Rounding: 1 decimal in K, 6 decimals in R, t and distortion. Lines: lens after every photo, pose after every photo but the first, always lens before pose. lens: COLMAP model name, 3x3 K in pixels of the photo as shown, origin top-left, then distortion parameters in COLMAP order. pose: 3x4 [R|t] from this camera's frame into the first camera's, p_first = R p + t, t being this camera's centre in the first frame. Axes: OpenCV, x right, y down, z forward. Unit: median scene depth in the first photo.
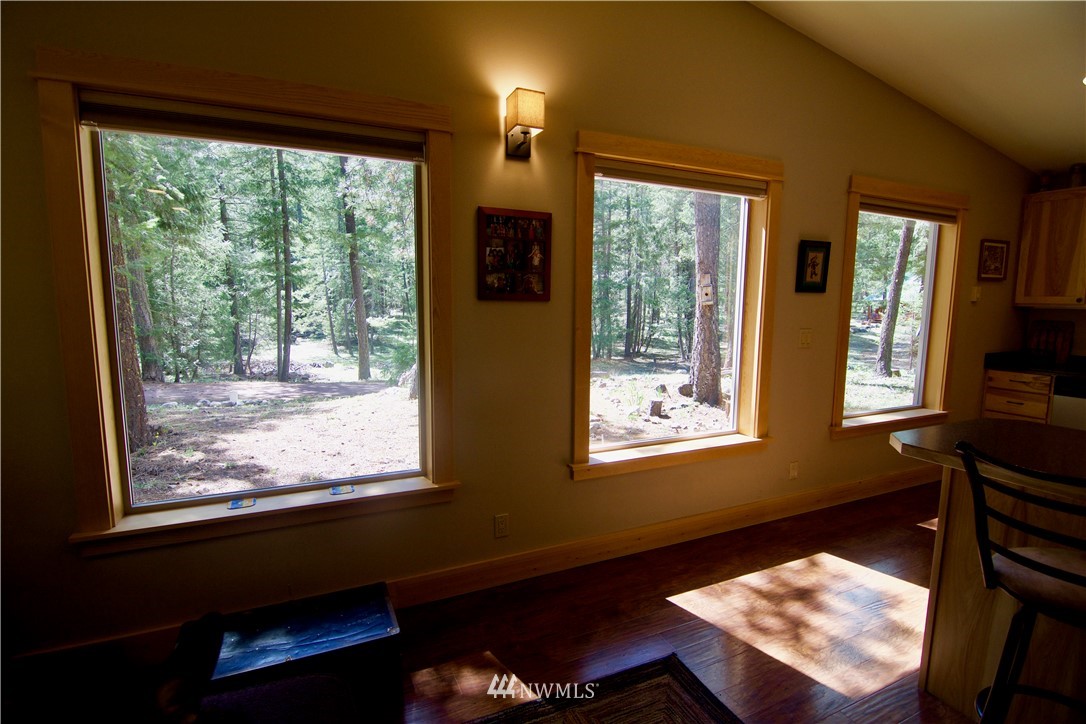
lens RADIAL K [[524.3, 0, 539.9], [0, 524.3, 366.0], [0, 0, 1]] dist [-0.008523, -0.010387]
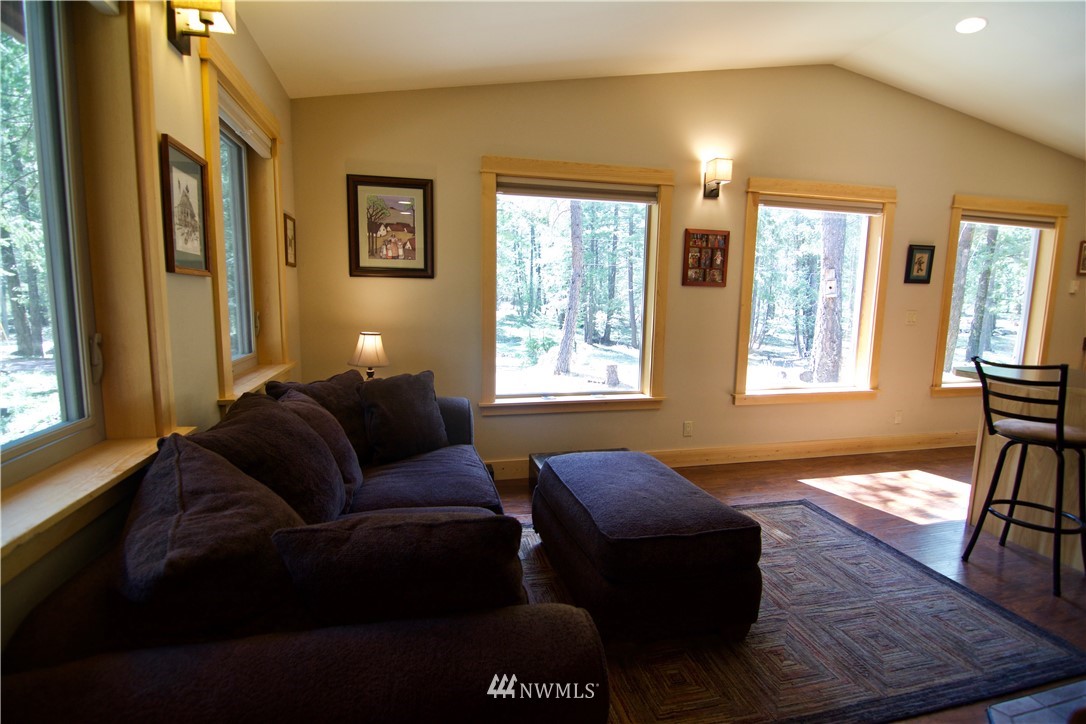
lens RADIAL K [[524.3, 0, 537.1], [0, 524.3, 366.3], [0, 0, 1]] dist [-0.008523, -0.010387]
pose [[0.980430, 0.034400, -0.193842, -0.186382], [-0.032446, 0.999386, 0.013250, 0.093134], [0.194178, -0.006702, 0.980943, -0.543653]]
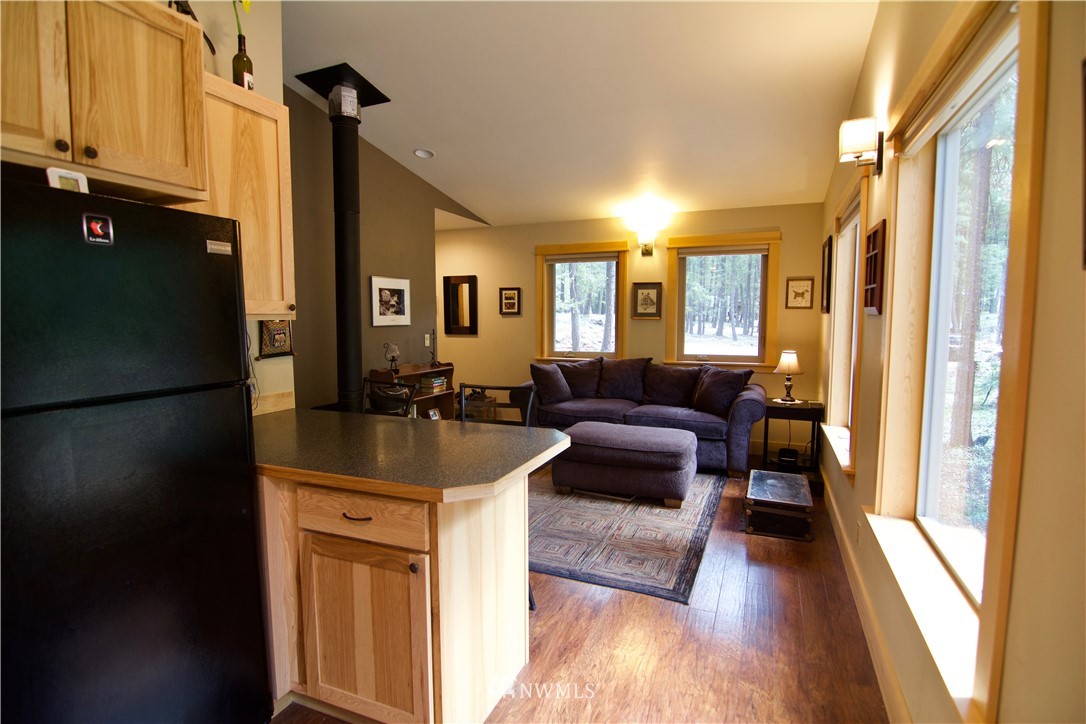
lens RADIAL K [[554.5, 0, 533.2], [0, 554.5, 364.3], [0, 0, 1]] dist [-0.011548, -0.005892]
pose [[-0.746299, 0.056689, -0.663192, 0.934330], [-0.085621, 0.979912, 0.180113, -0.138220], [0.660081, 0.191202, -0.726454, 1.101707]]
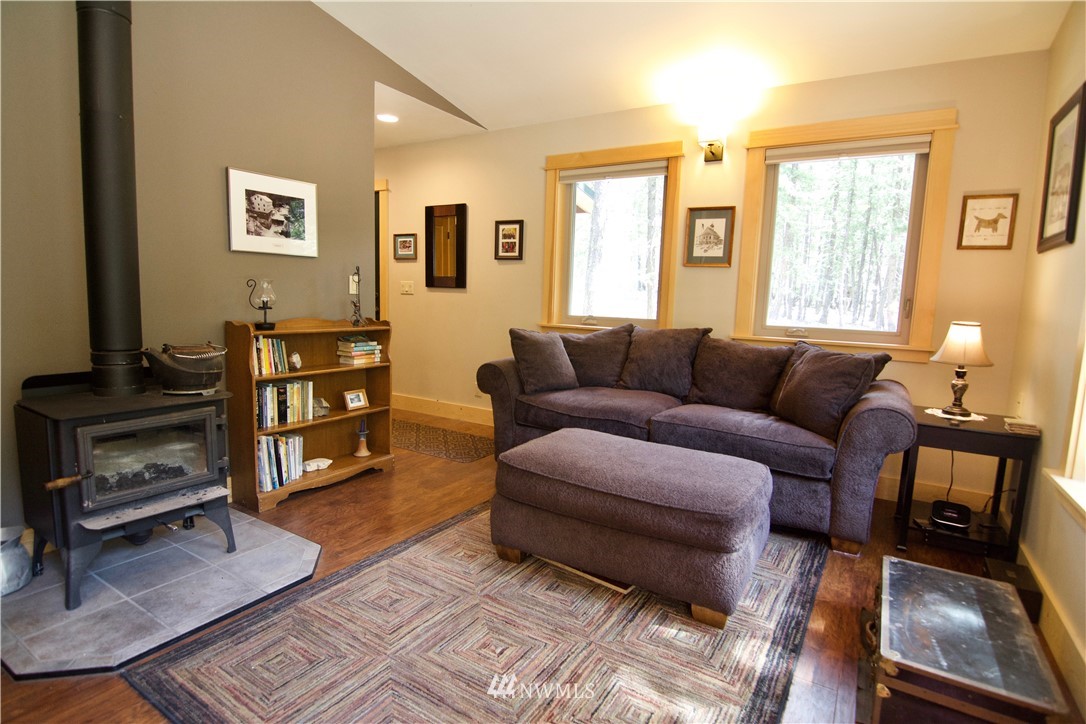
lens RADIAL K [[554.5, 0, 537.1], [0, 554.5, 365.3], [0, 0, 1]] dist [-0.011548, -0.005892]
pose [[-0.838369, 0.038924, -0.543711, 0.332056], [-0.104409, 0.967513, 0.230256, -0.010745], [0.535010, 0.249808, -0.807069, 0.763530]]
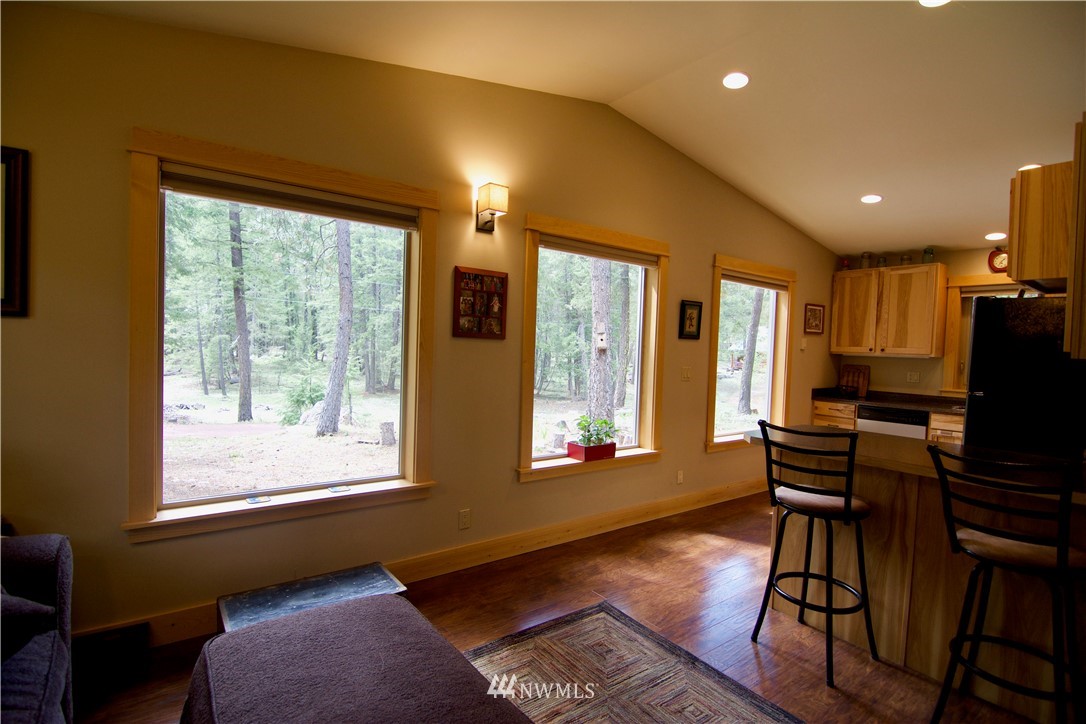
lens RADIAL K [[524.3, 0, 541.9], [0, 524.3, 364.9], [0, 0, 1]] dist [-0.008523, -0.010387]
pose [[0.977596, 0.017593, 0.209754, -0.135690], [0.000146, 0.996444, -0.084252, 0.039696], [-0.210491, 0.082395, 0.974117, -0.228672]]
